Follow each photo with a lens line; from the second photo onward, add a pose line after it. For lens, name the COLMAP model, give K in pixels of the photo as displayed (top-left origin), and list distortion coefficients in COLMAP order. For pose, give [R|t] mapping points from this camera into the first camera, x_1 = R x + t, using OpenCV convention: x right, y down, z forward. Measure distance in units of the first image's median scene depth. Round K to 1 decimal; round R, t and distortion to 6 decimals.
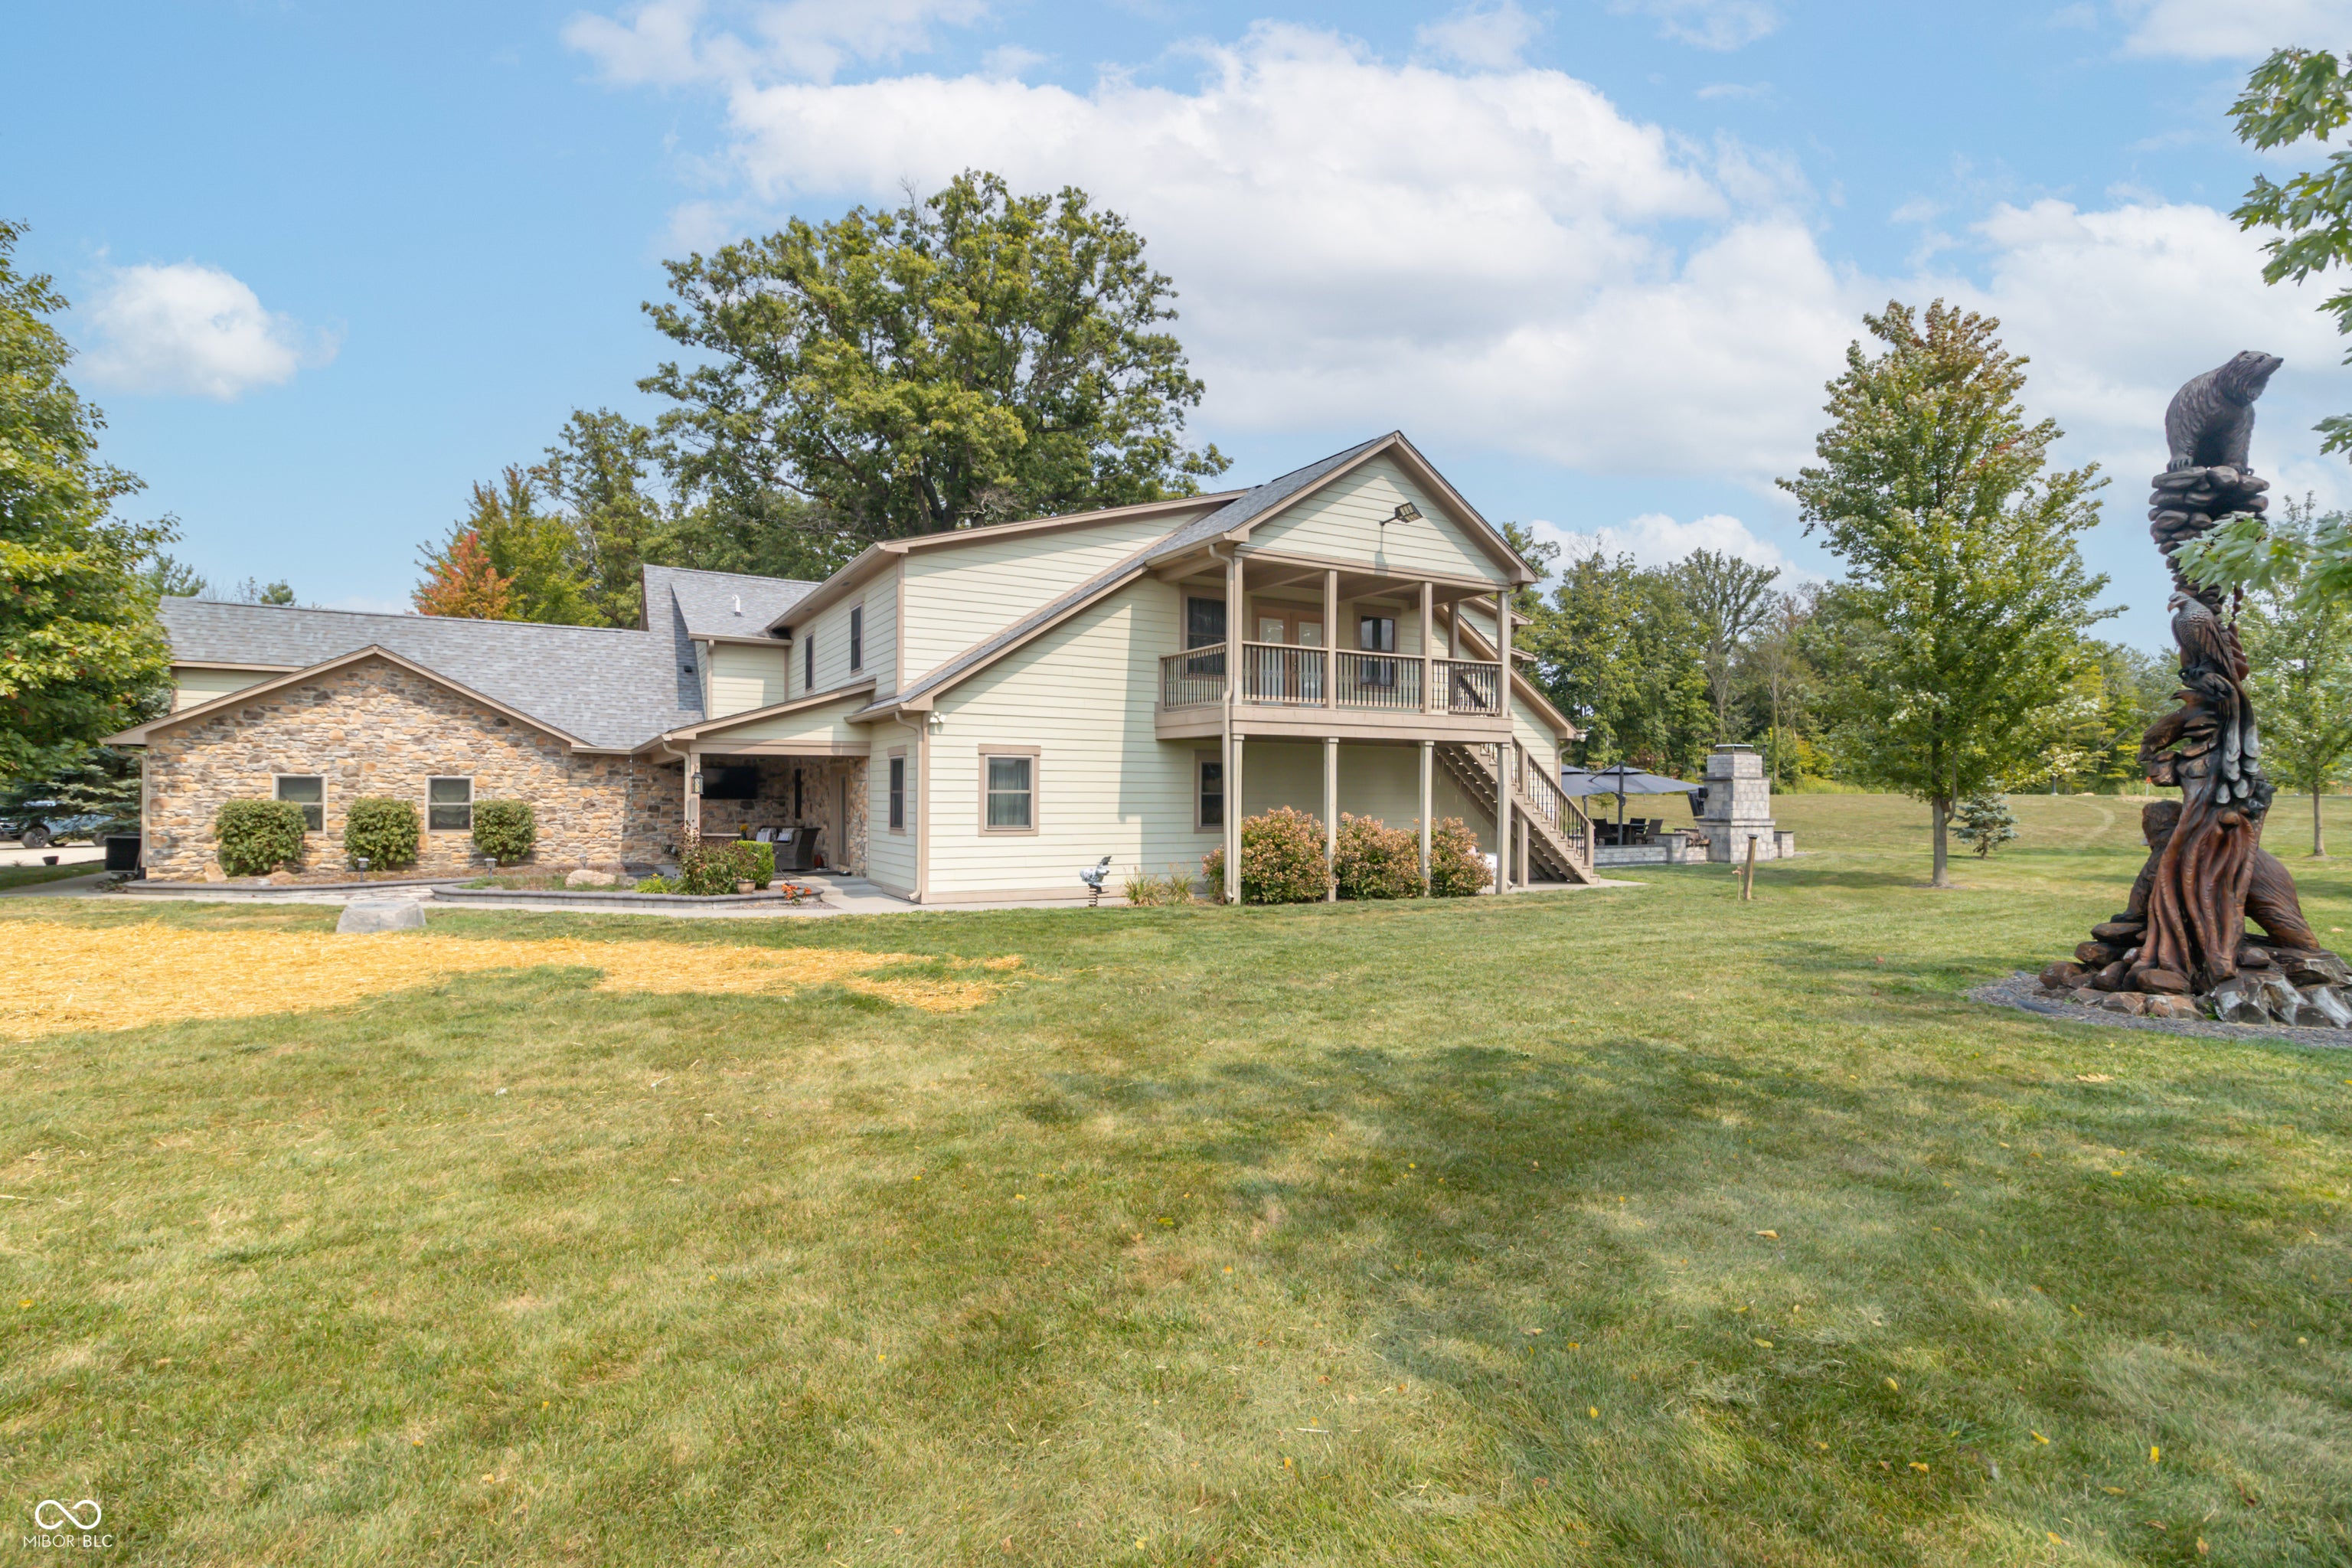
lens RADIAL K [[1097.4, 0, 1176.0], [0, 1097.4, 784.0], [0, 0, 1]] dist [0.004851, 0.000568]
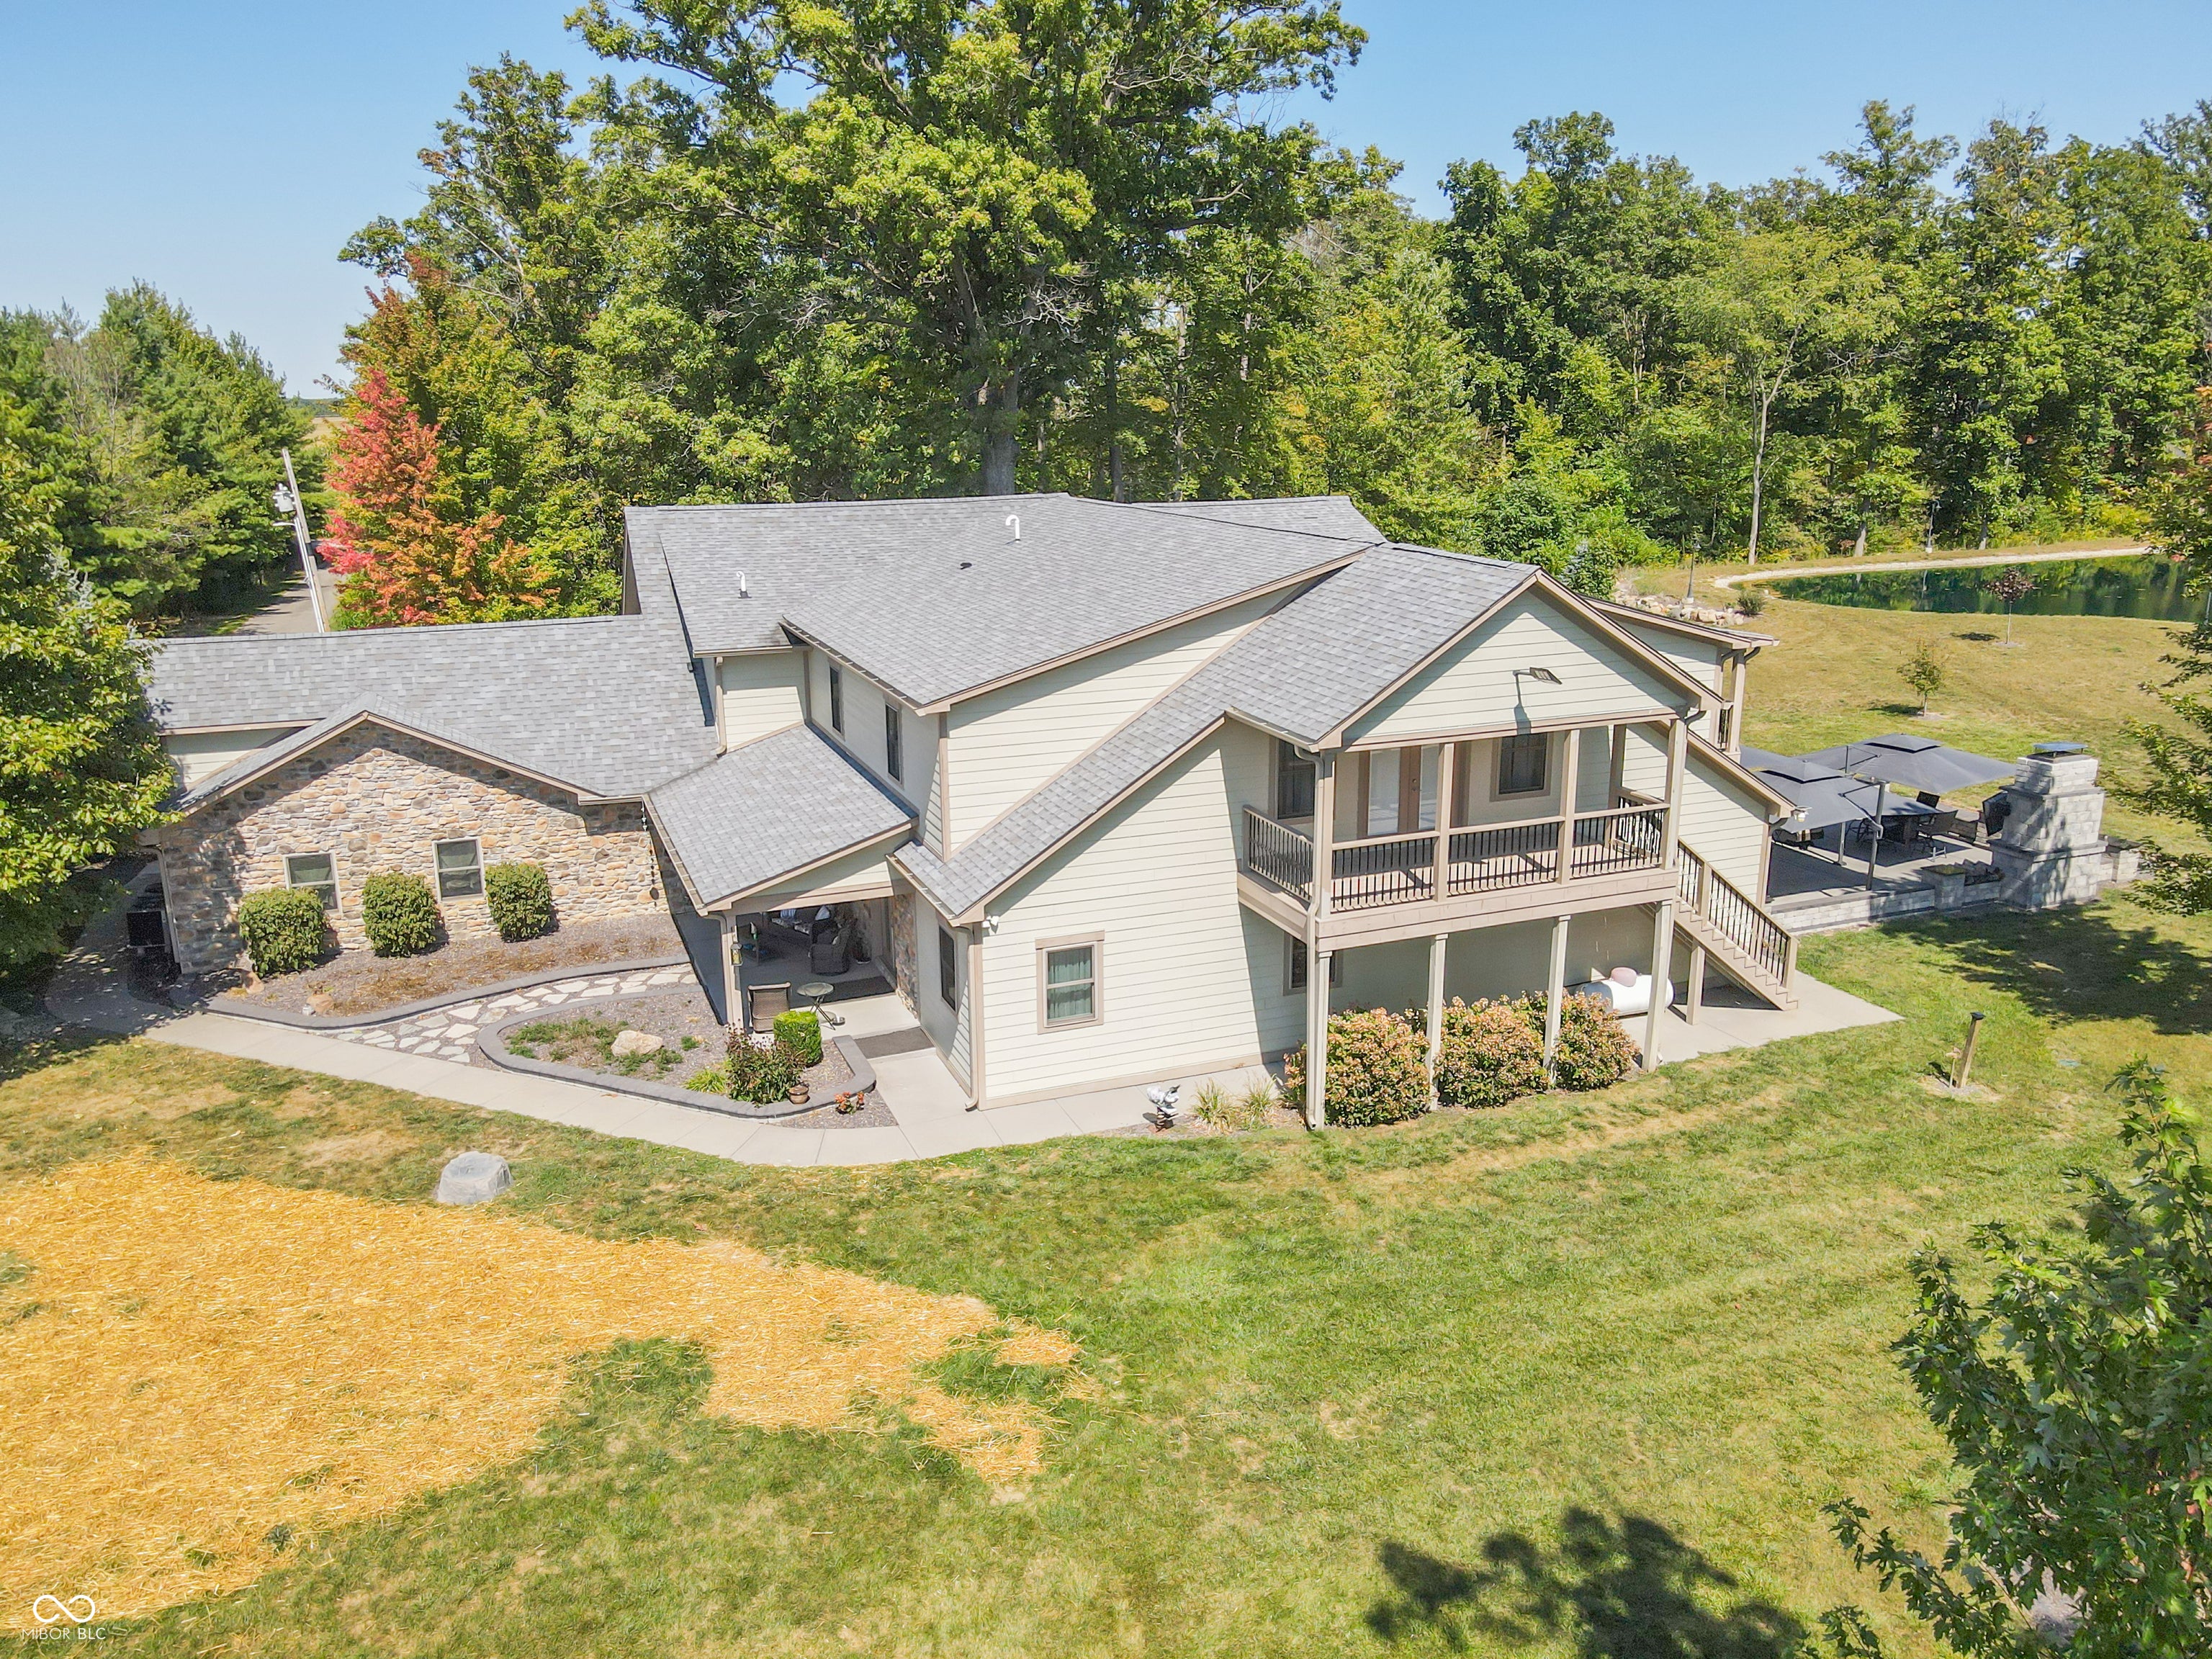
lens RADIAL K [[1611.1, 0, 1106.0], [0, 1611.1, 829.5], [0, 0, 1]] dist [0.013020, 0.007309]
pose [[0.989456, 0.023583, -0.142902, 0.049818], [0.015626, 0.963513, 0.267206, -0.372105], [0.143989, -0.266622, 0.952985, -0.175998]]
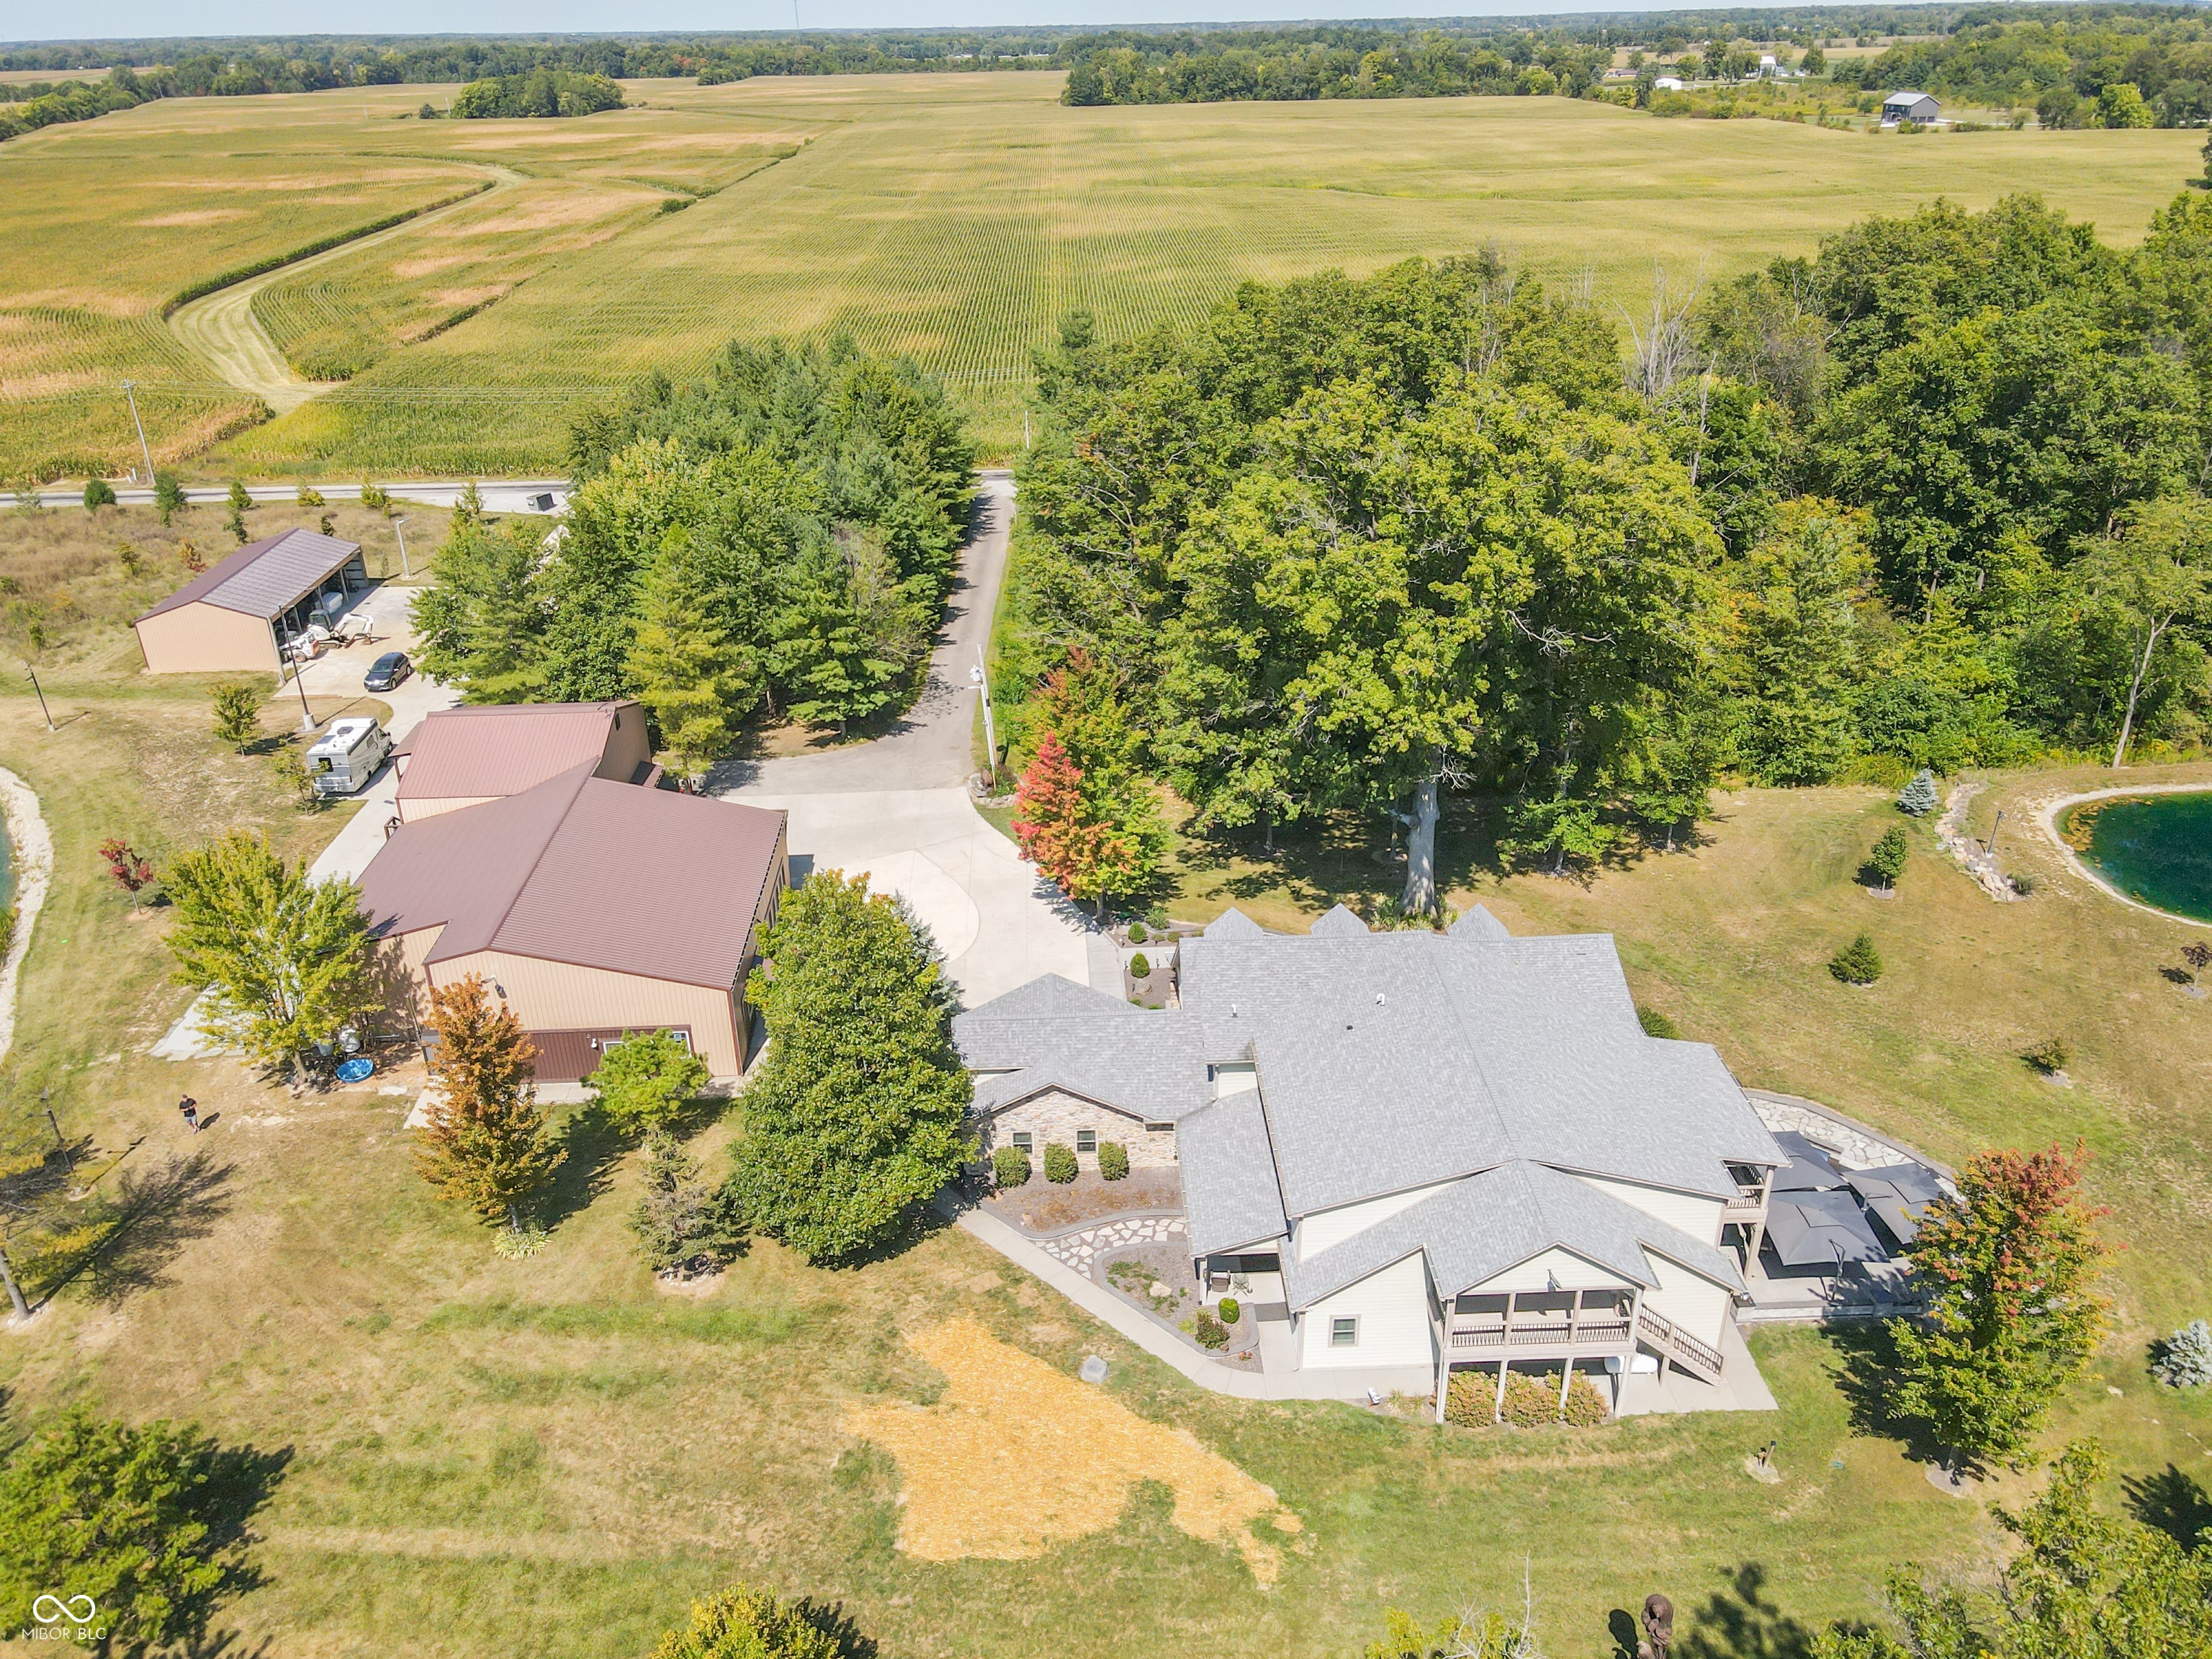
lens RADIAL K [[1611.1, 0, 1106.0], [0, 1611.1, 829.5], [0, 0, 1]] dist [0.013020, 0.007309]
pose [[0.885383, 0.187867, -0.425209, 0.445942], [0.025564, 0.893638, 0.448059, -1.745789], [0.464158, -0.407574, 0.786410, -0.951134]]
